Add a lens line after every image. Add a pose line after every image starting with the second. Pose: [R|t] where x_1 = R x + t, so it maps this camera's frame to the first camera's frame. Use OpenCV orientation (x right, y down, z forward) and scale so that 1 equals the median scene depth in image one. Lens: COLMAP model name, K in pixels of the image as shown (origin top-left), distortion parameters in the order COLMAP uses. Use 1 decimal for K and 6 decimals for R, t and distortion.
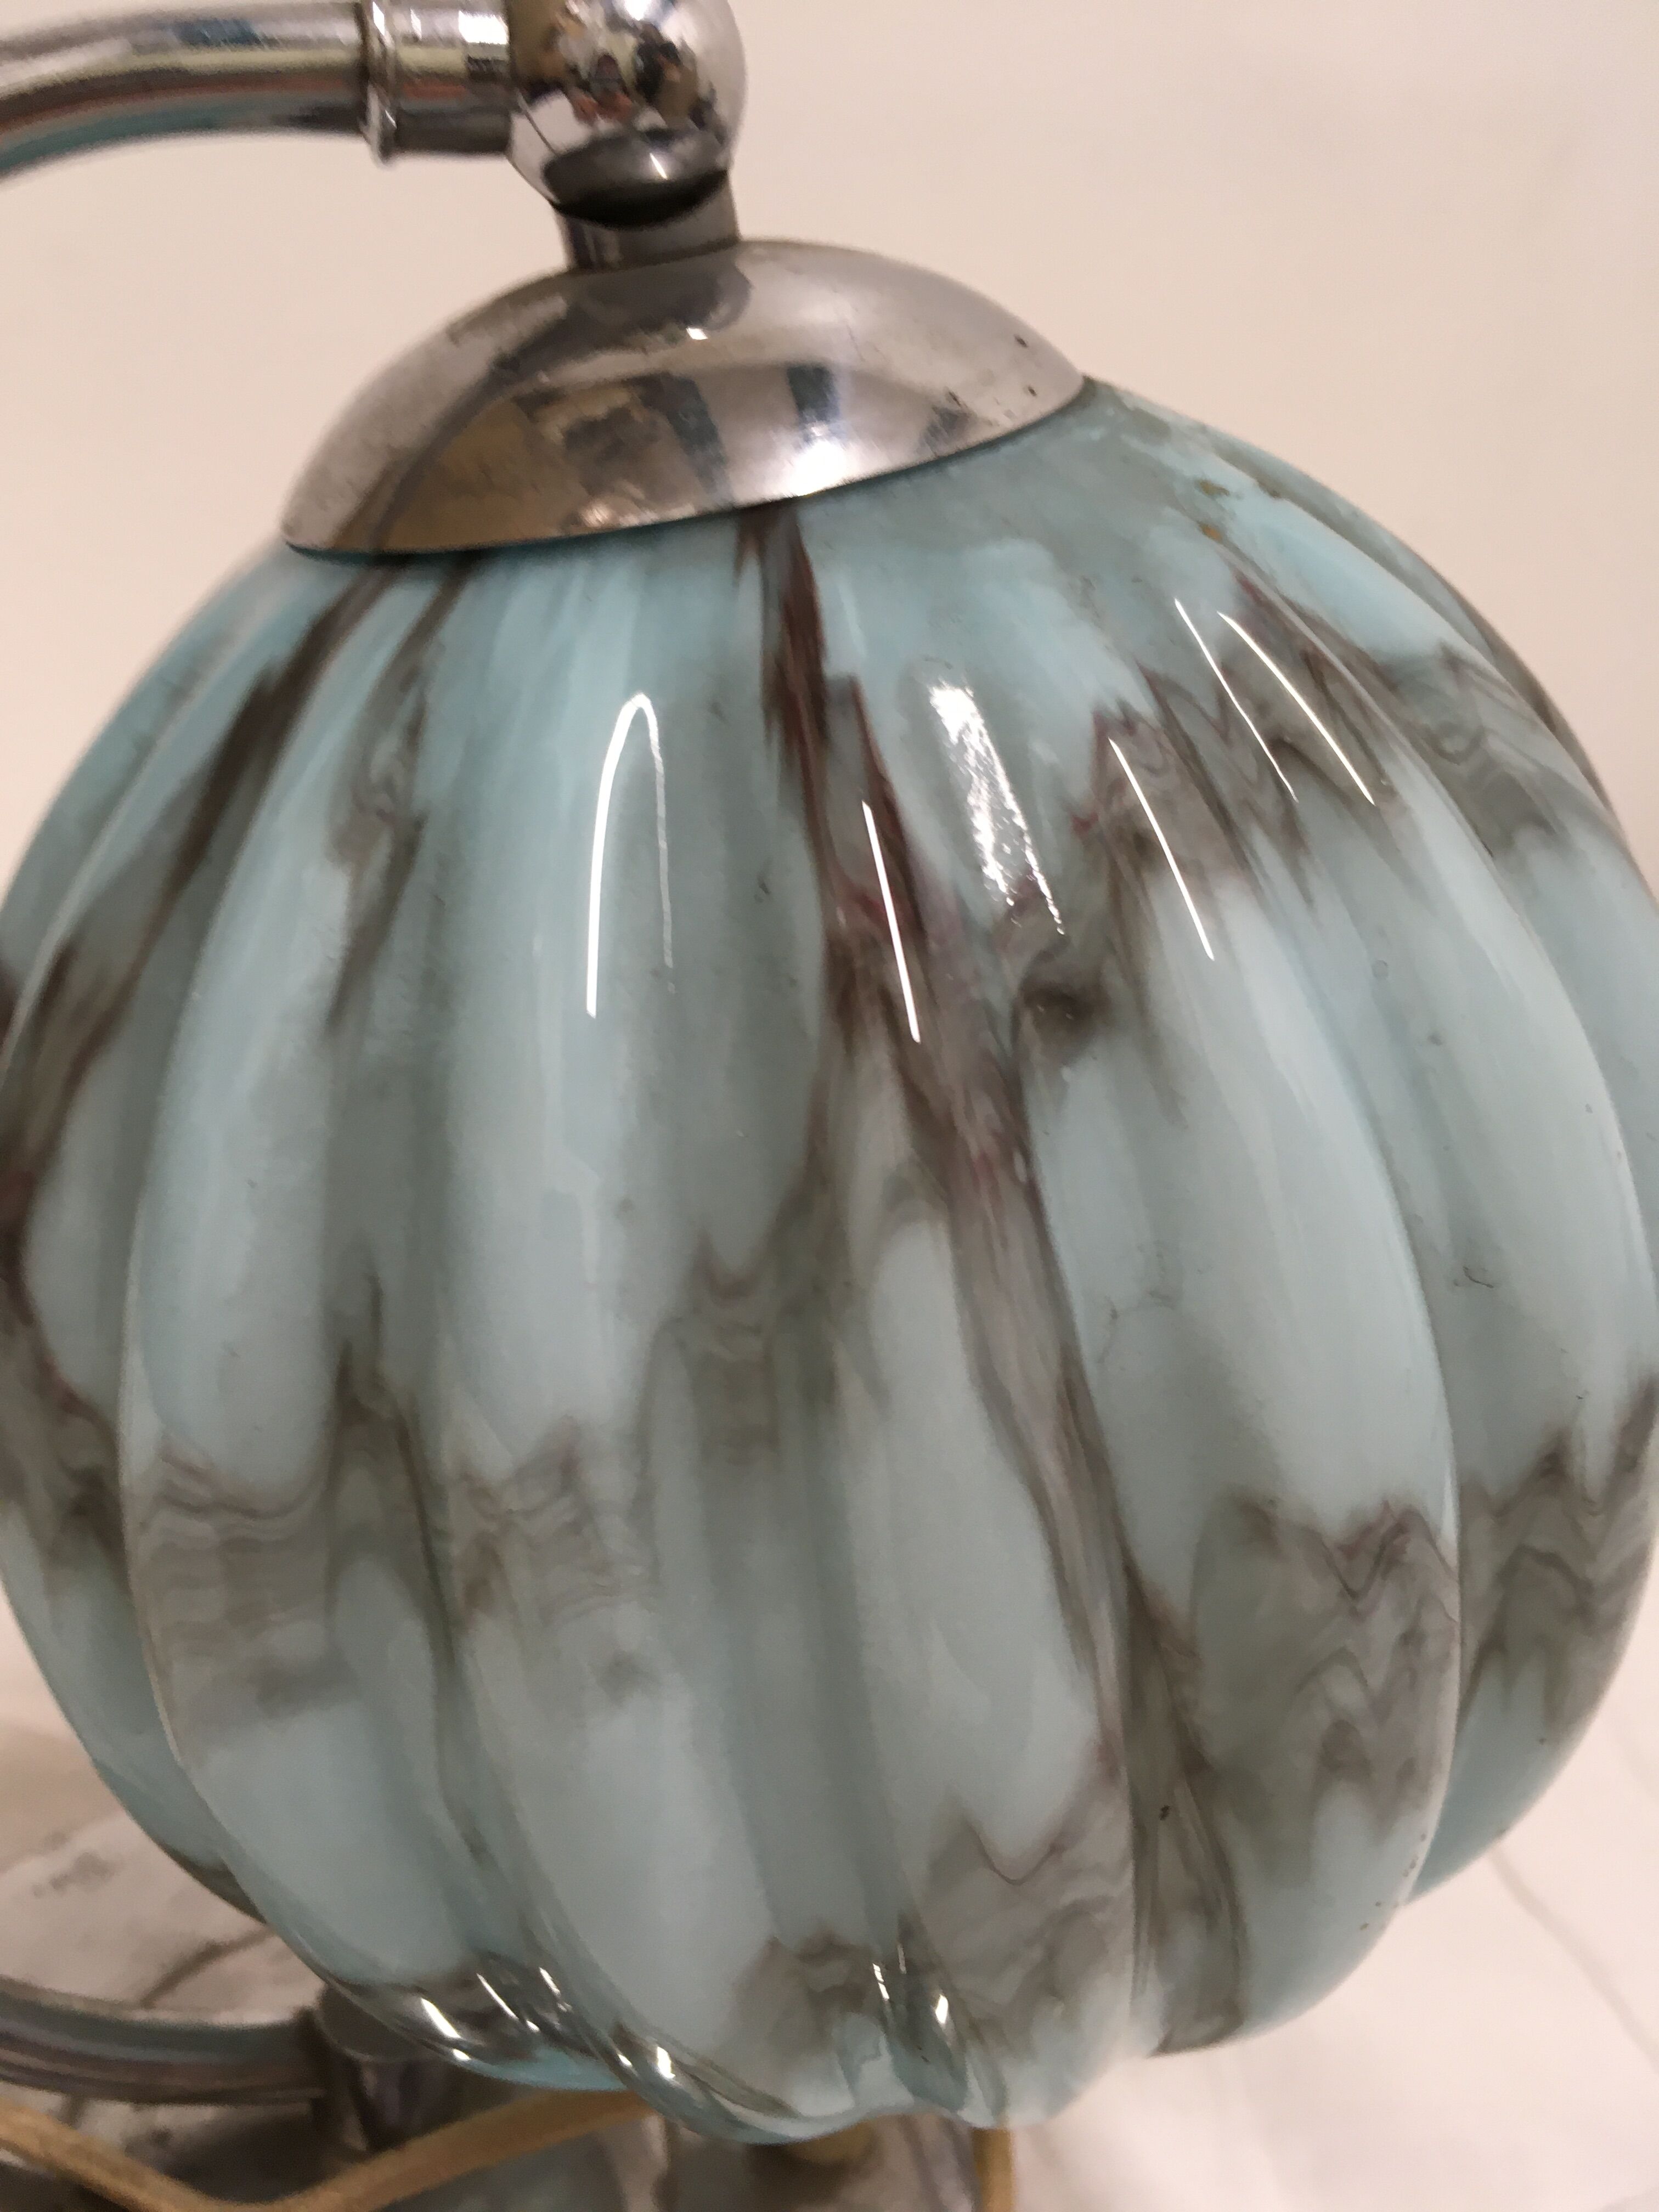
lens RADIAL K [[1988.8, 0, 871.1], [0, 1988.8, 1113.7], [0, 0, 1]] dist [0.068929, -0.140313]
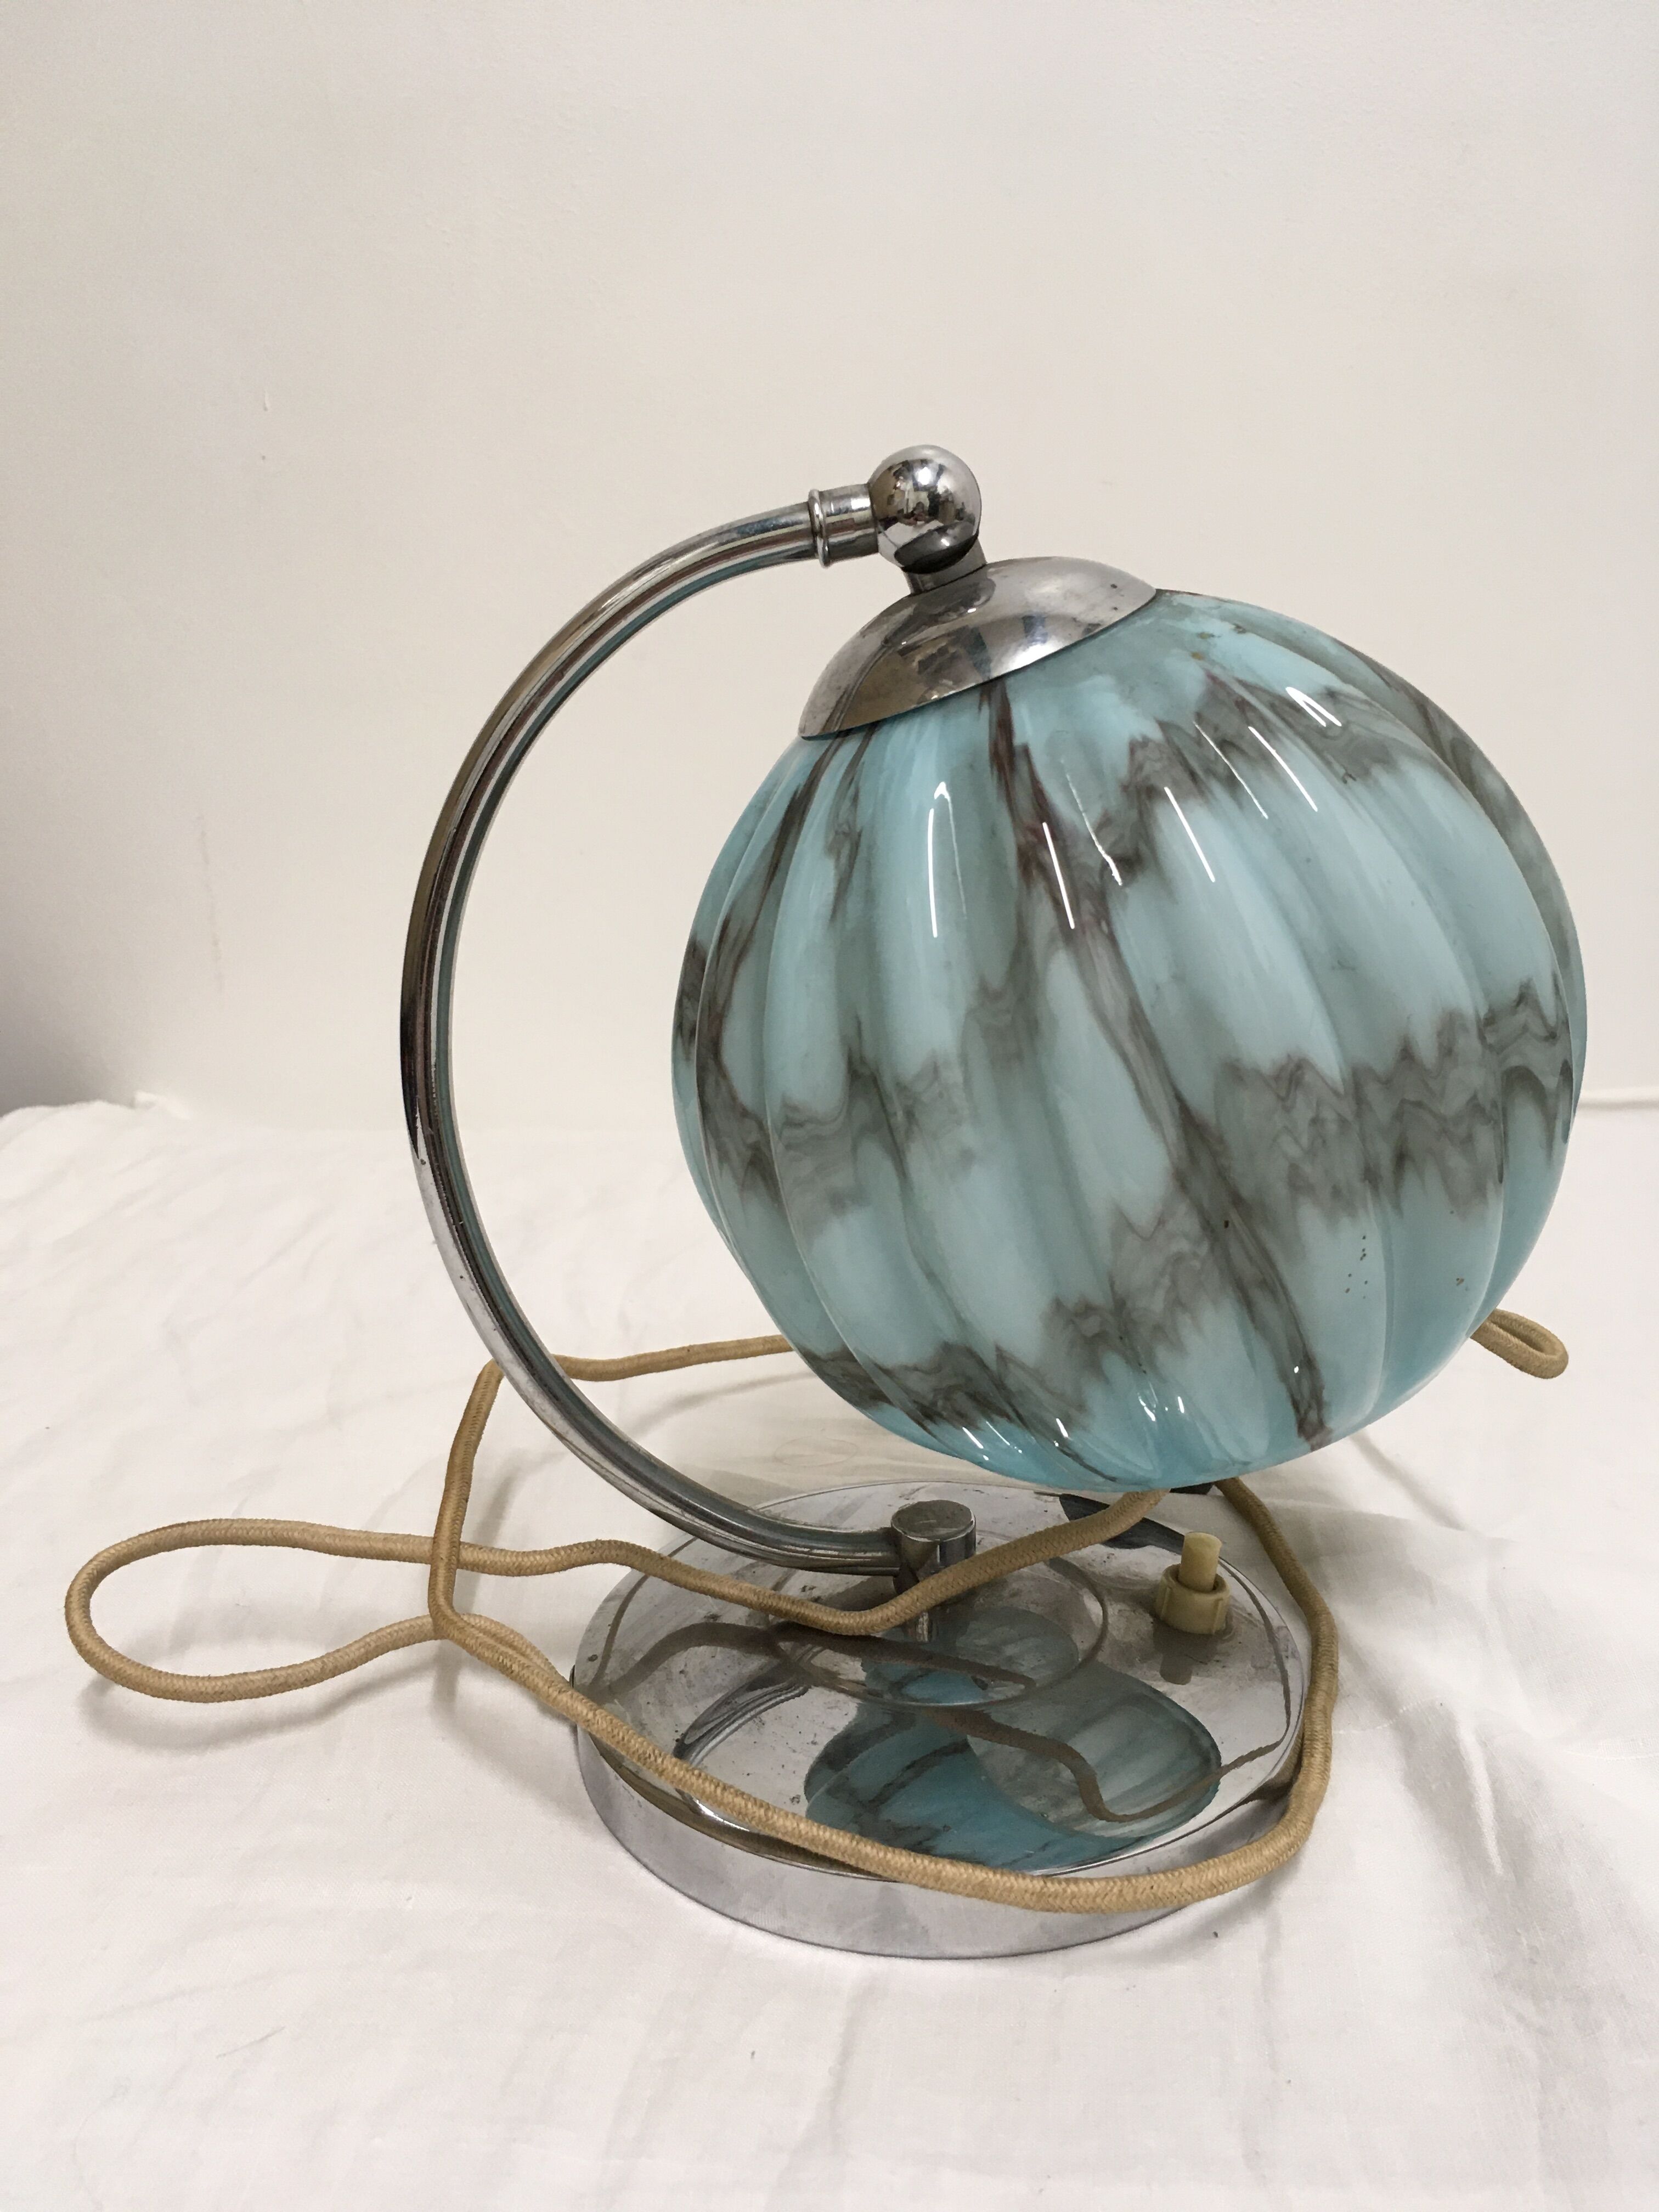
lens RADIAL K [[1988.8, 0, 871.1], [0, 1988.8, 1113.7], [0, 0, 1]] dist [0.068929, -0.140313]
pose [[0.953249, -0.119038, -0.277753, 0.410743], [0.091449, 0.989682, -0.110300, 0.450229], [0.288017, 0.079743, 0.954299, -1.251494]]
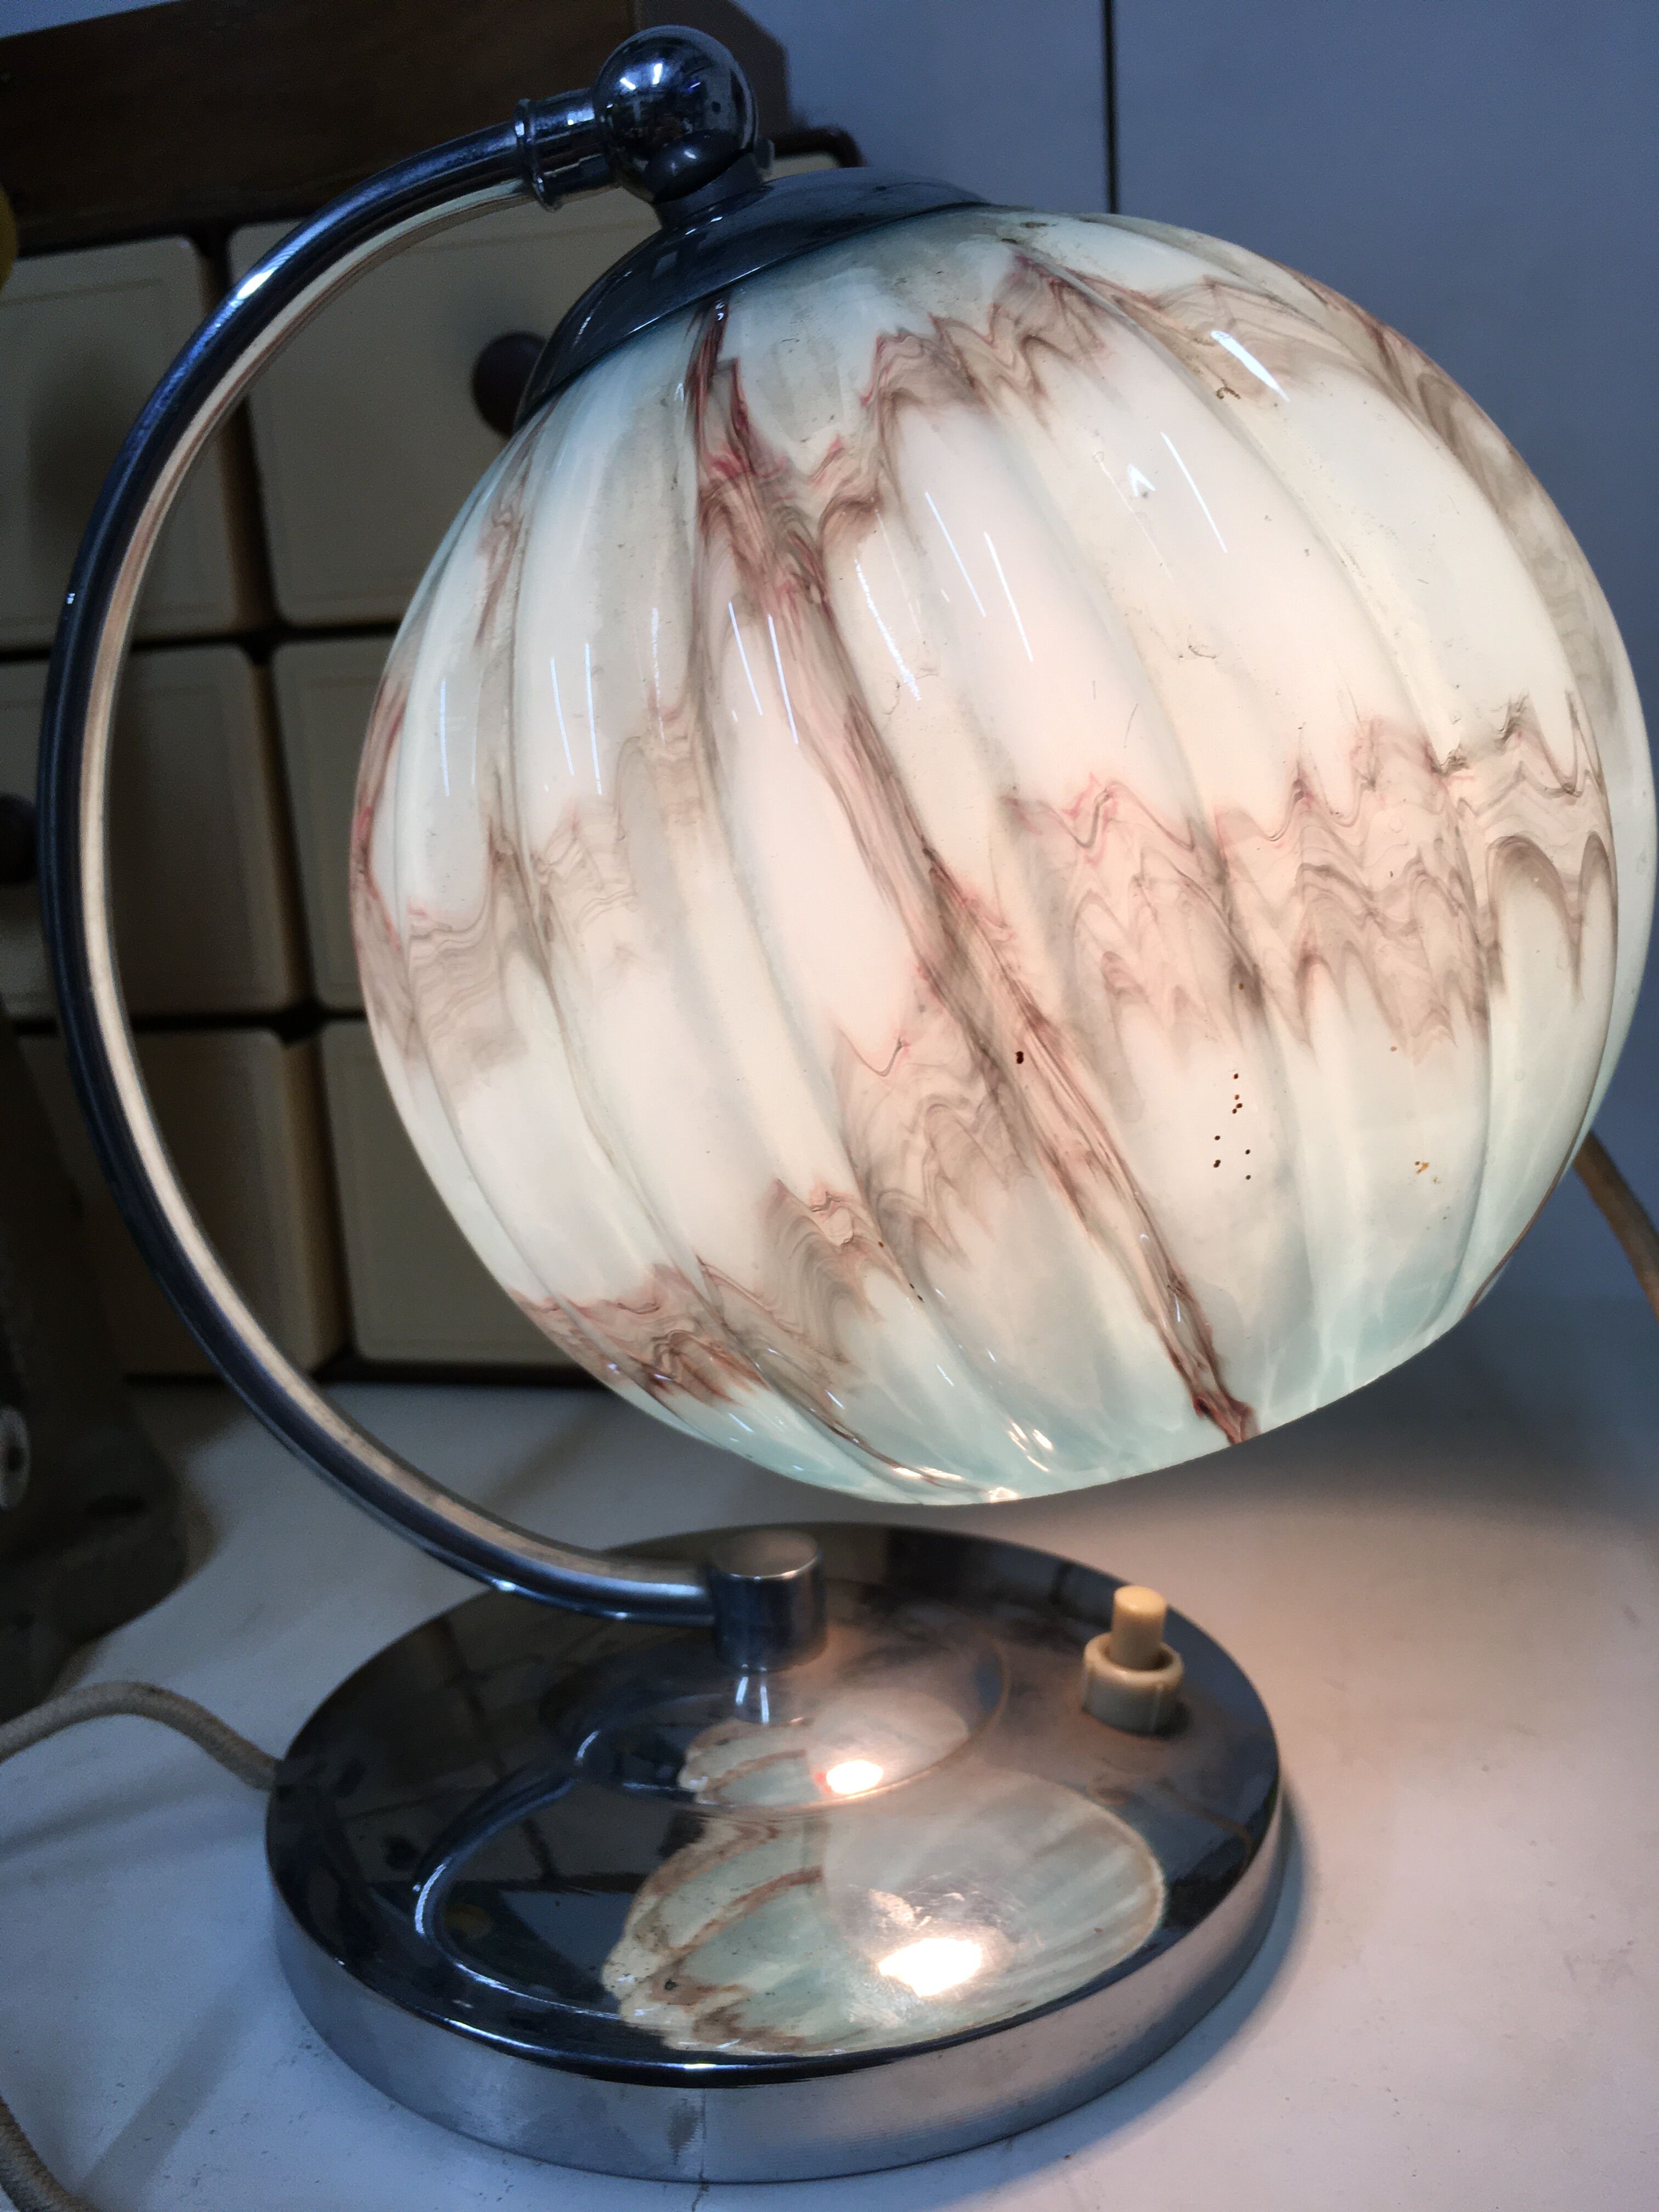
lens RADIAL K [[1988.8, 0, 871.1], [0, 1988.8, 1113.7], [0, 0, 1]] dist [0.068929, -0.140313]
pose [[0.909182, -0.142227, -0.391355, 0.617041], [0.074851, 0.980372, -0.182396, 0.659817], [0.409615, 0.136538, 0.901983, -0.318415]]
